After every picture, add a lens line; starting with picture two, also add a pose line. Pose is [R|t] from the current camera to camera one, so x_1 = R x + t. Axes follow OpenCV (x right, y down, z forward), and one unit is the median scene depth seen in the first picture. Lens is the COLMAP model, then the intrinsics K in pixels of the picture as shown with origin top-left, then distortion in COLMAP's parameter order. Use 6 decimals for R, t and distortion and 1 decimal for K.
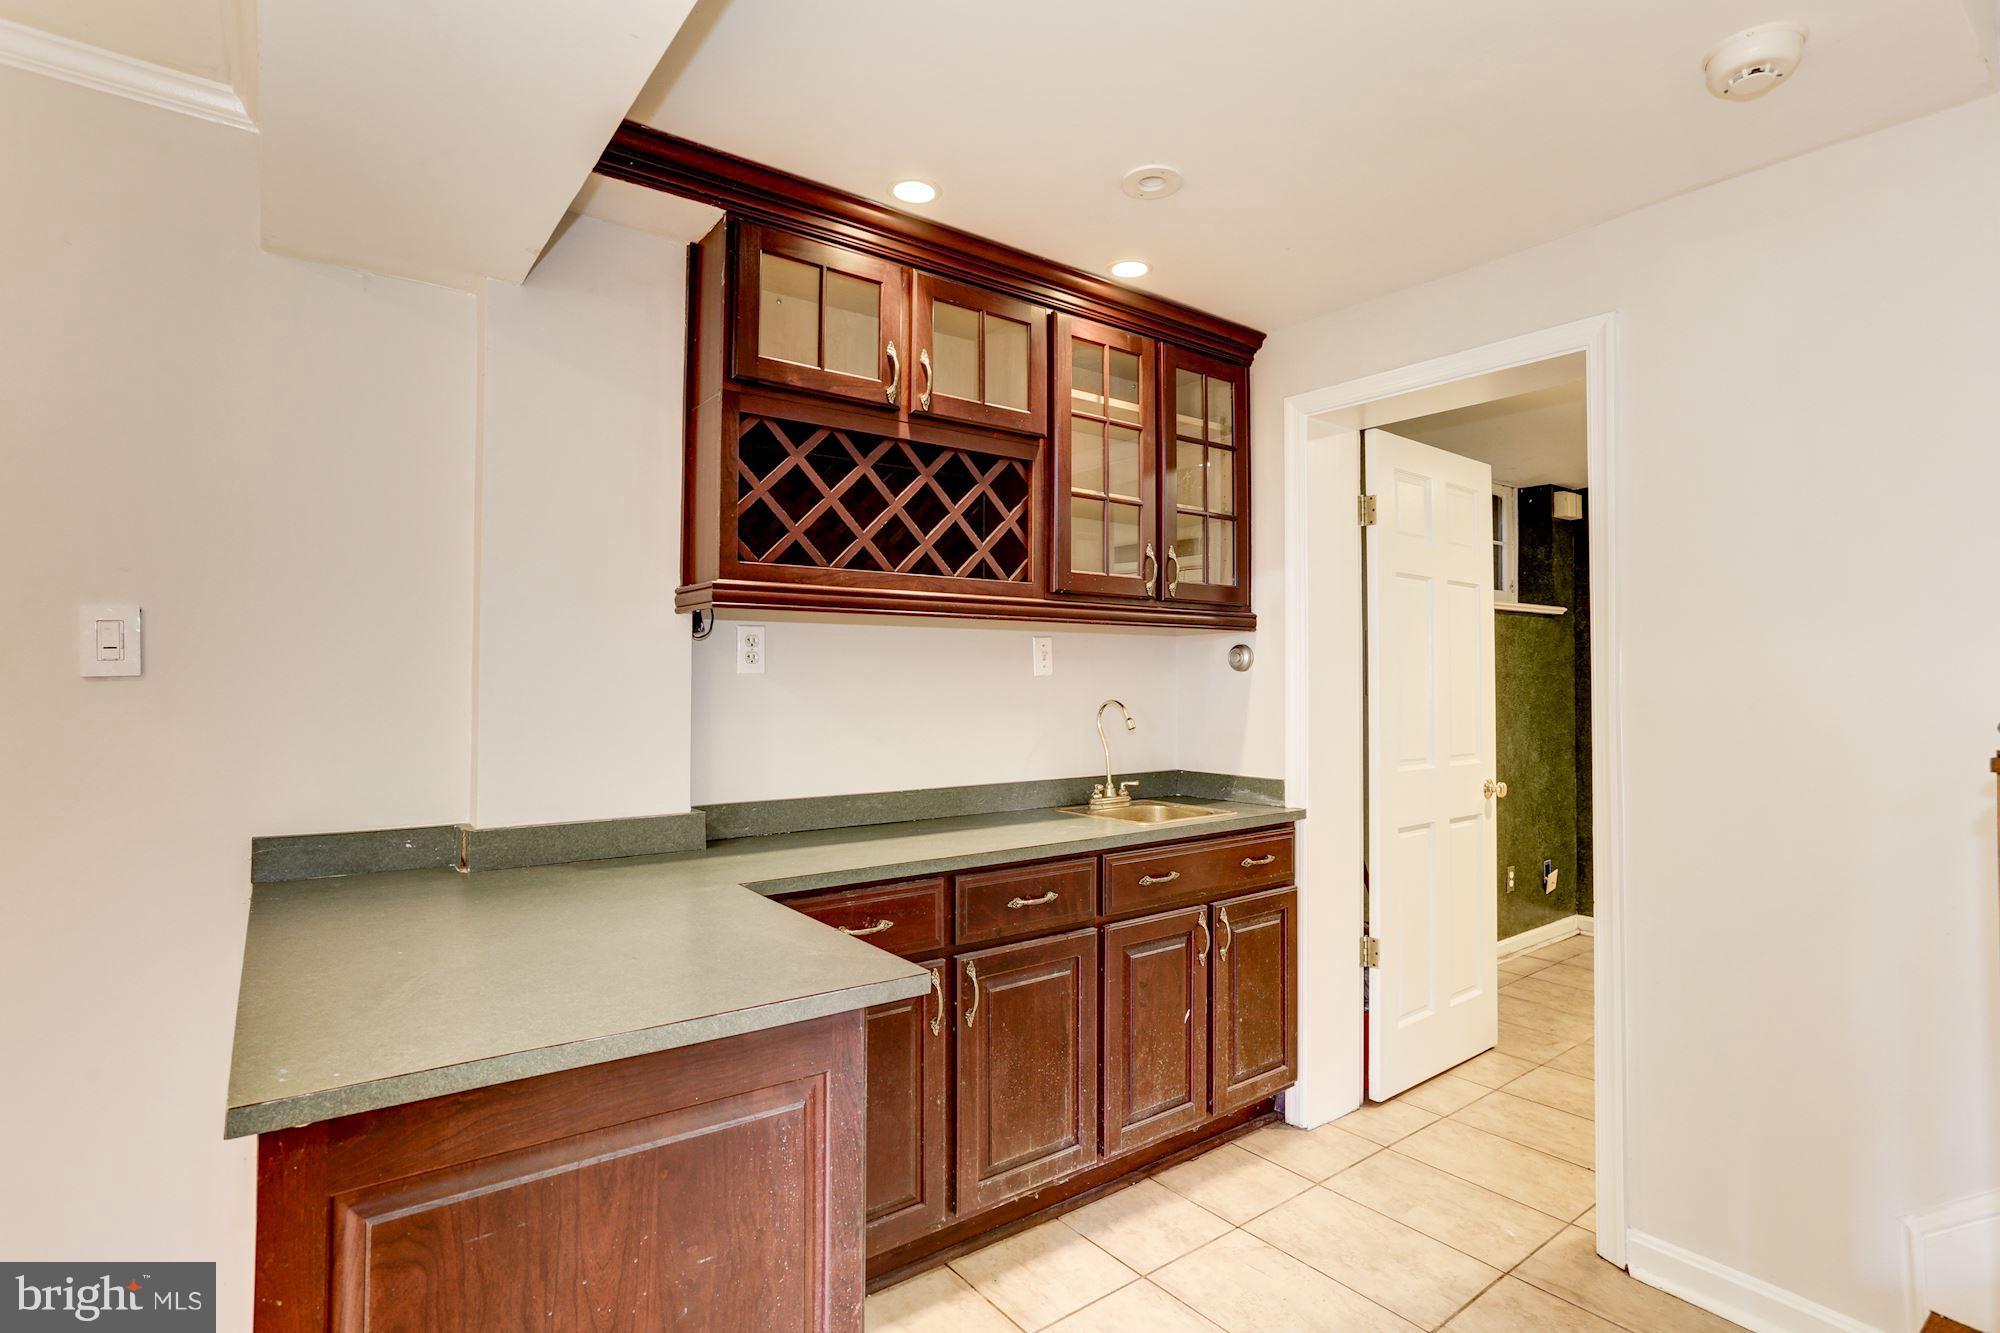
lens RADIAL K [[979.6, 0, 1000.5], [0, 979.6, 649.9], [0, 0, 1]] dist [-0.059598, 0.031729]
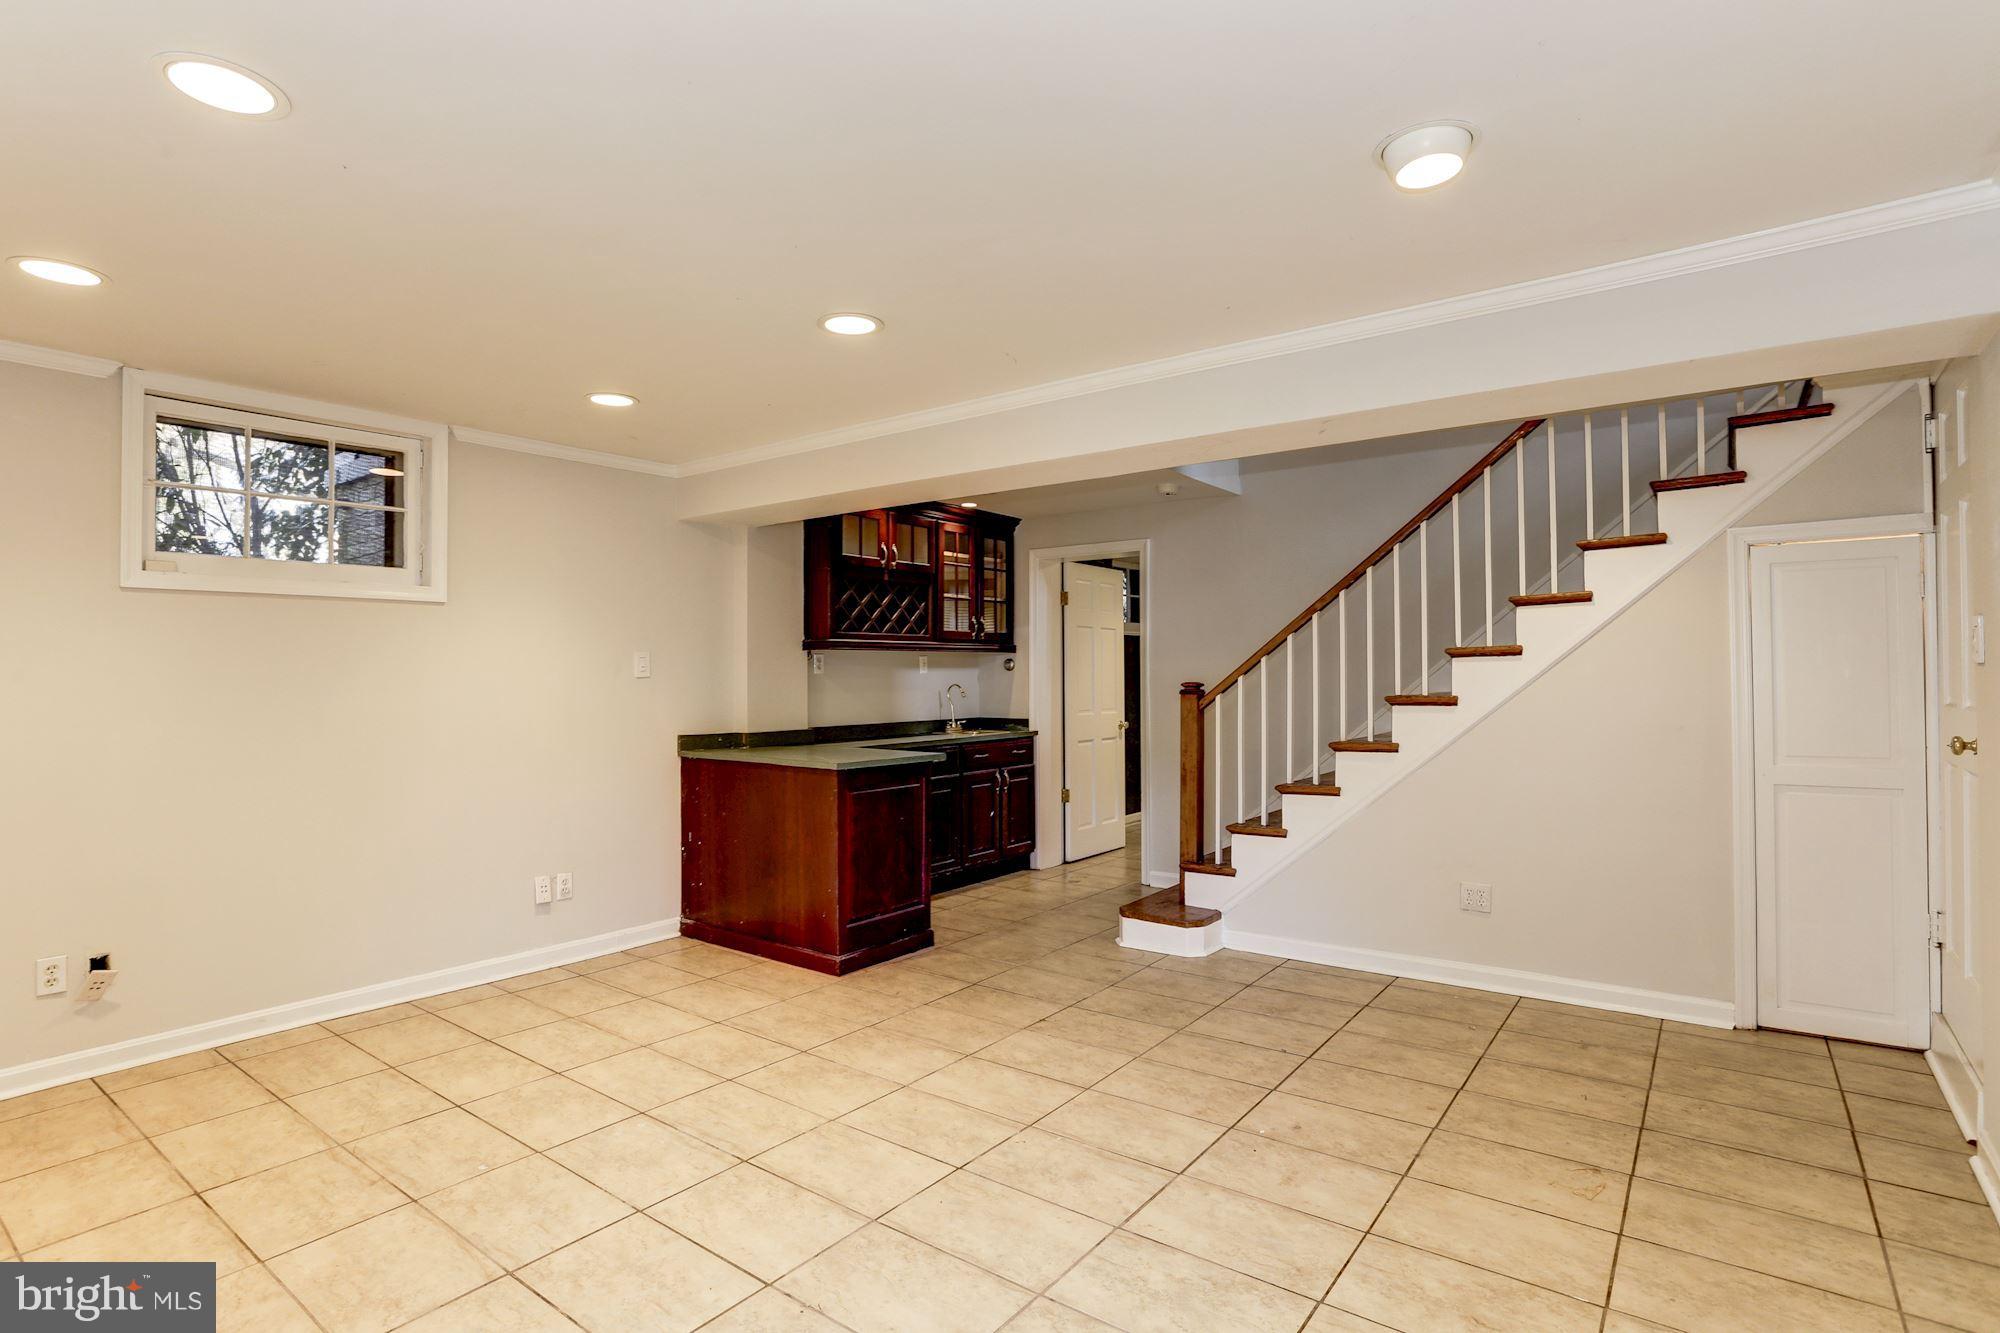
lens RADIAL K [[979.6, 0, 1000.5], [0, 979.6, 649.9], [0, 0, 1]] dist [-0.059598, 0.031729]
pose [[0.963089, -0.001286, 0.269181, -0.393337], [-0.000577, 0.999976, 0.006843, -0.043408], [-0.269184, -0.006746, 0.963065, -1.199120]]
